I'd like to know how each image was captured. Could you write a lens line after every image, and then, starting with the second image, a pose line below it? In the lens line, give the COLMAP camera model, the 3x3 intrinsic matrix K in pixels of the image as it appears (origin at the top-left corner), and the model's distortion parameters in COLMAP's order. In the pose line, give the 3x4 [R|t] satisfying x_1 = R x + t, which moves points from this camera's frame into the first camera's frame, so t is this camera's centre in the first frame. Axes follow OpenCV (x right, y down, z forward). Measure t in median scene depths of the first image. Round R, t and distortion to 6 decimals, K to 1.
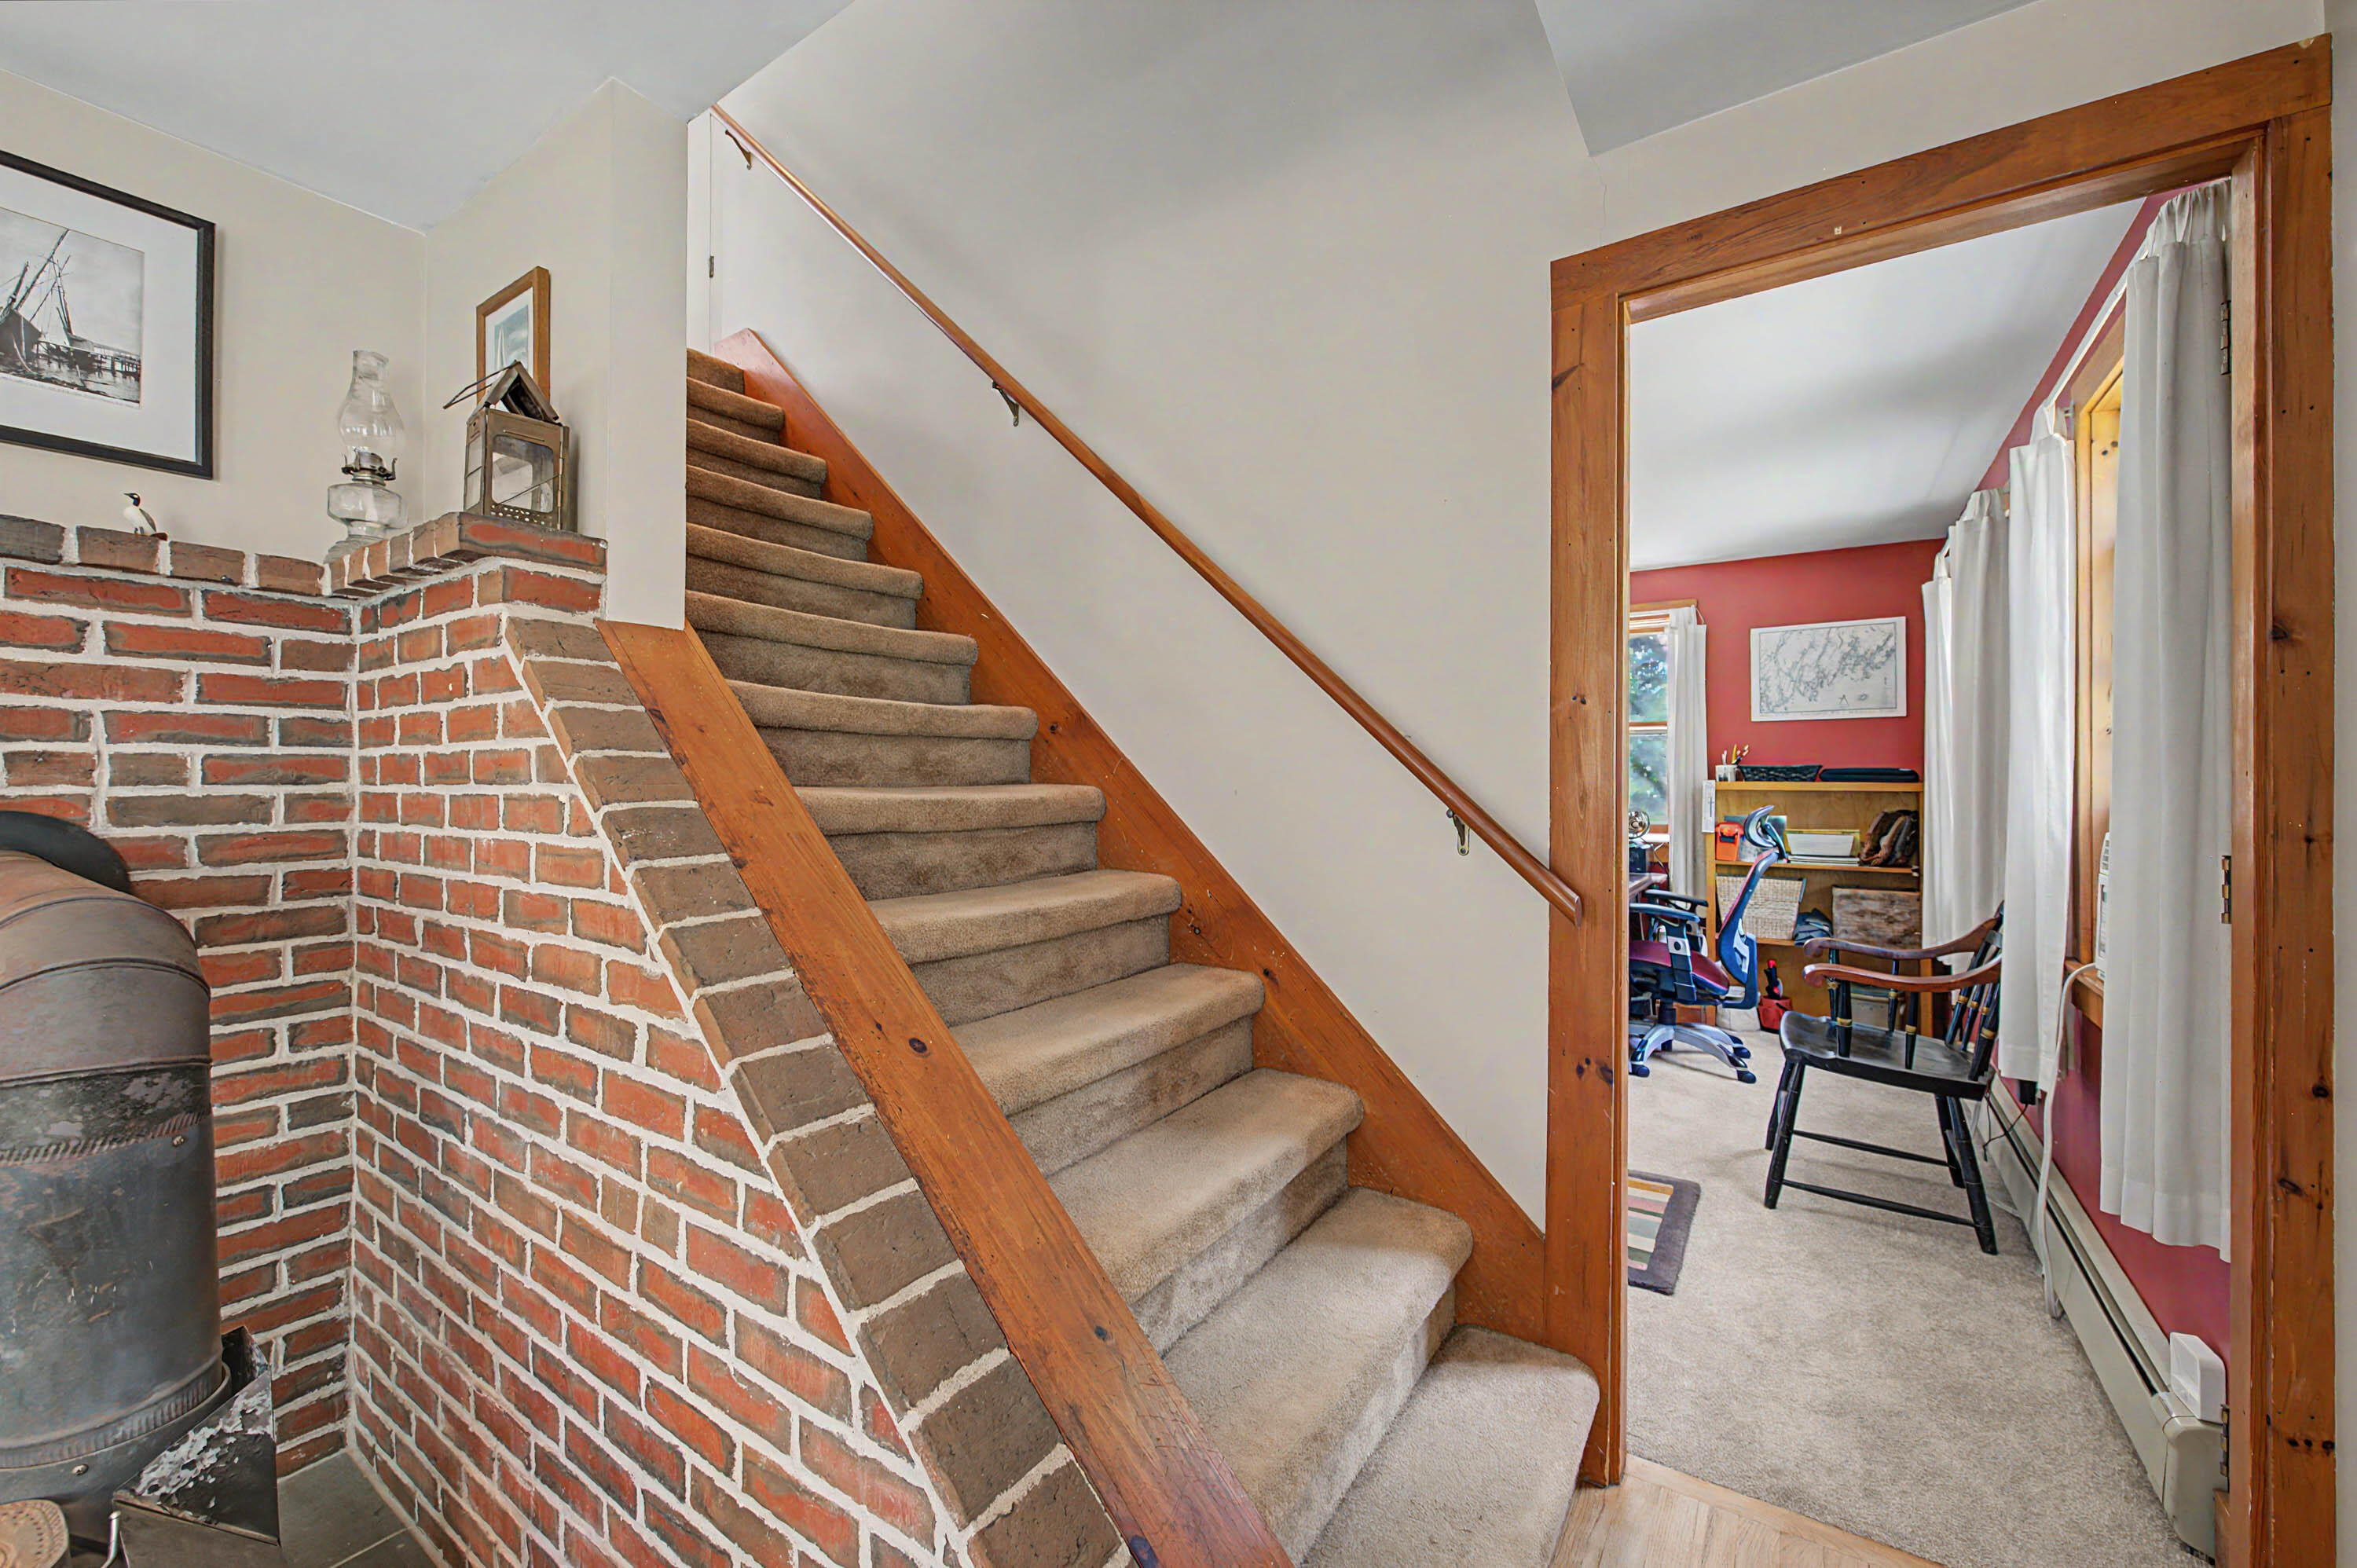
lens RADIAL K [[940.7, 0, 1172.3], [0, 940.7, 774.9], [0, 0, 1]] dist [0.000548, -0.001686]
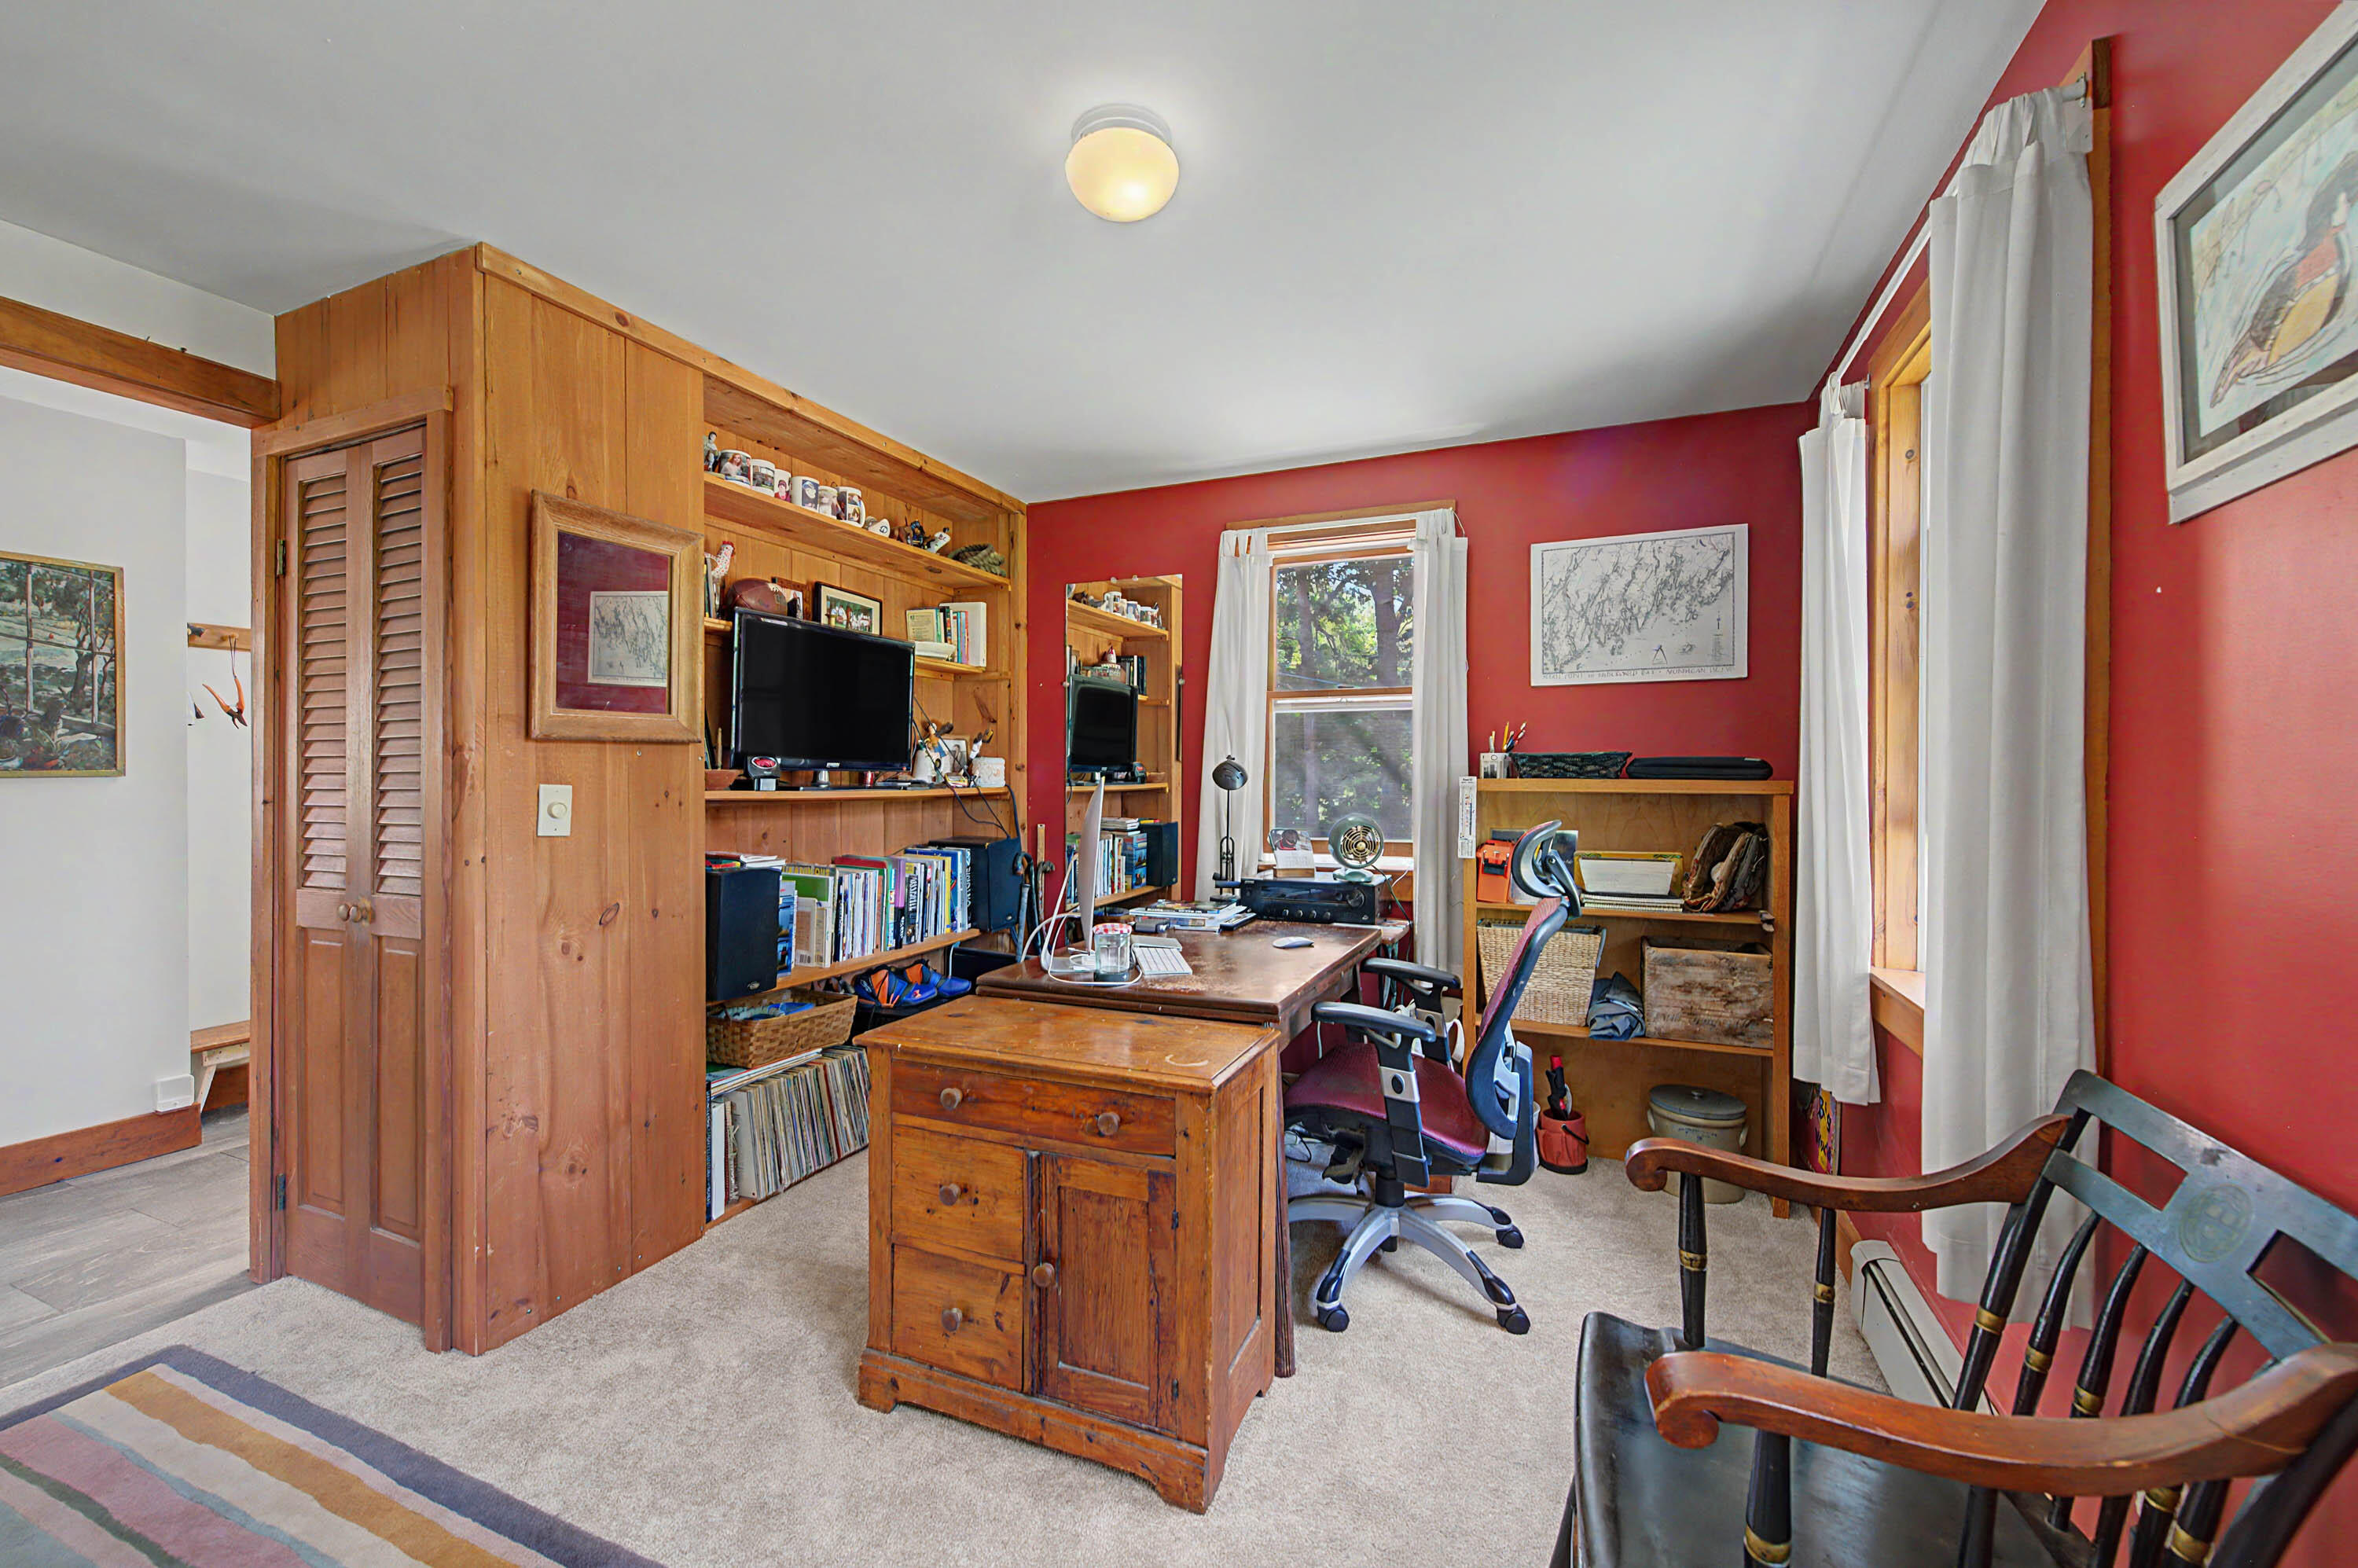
lens RADIAL K [[941.2, 0, 1175.0], [0, 941.2, 779.7], [0, 0, 1]] dist [0.000548, -0.001686]
pose [[0.983510, 0.000122, 0.180856, 0.268299], [-0.002033, 0.999944, 0.010383, 0.001847], [-0.180845, -0.010580, 0.983455, 0.422975]]
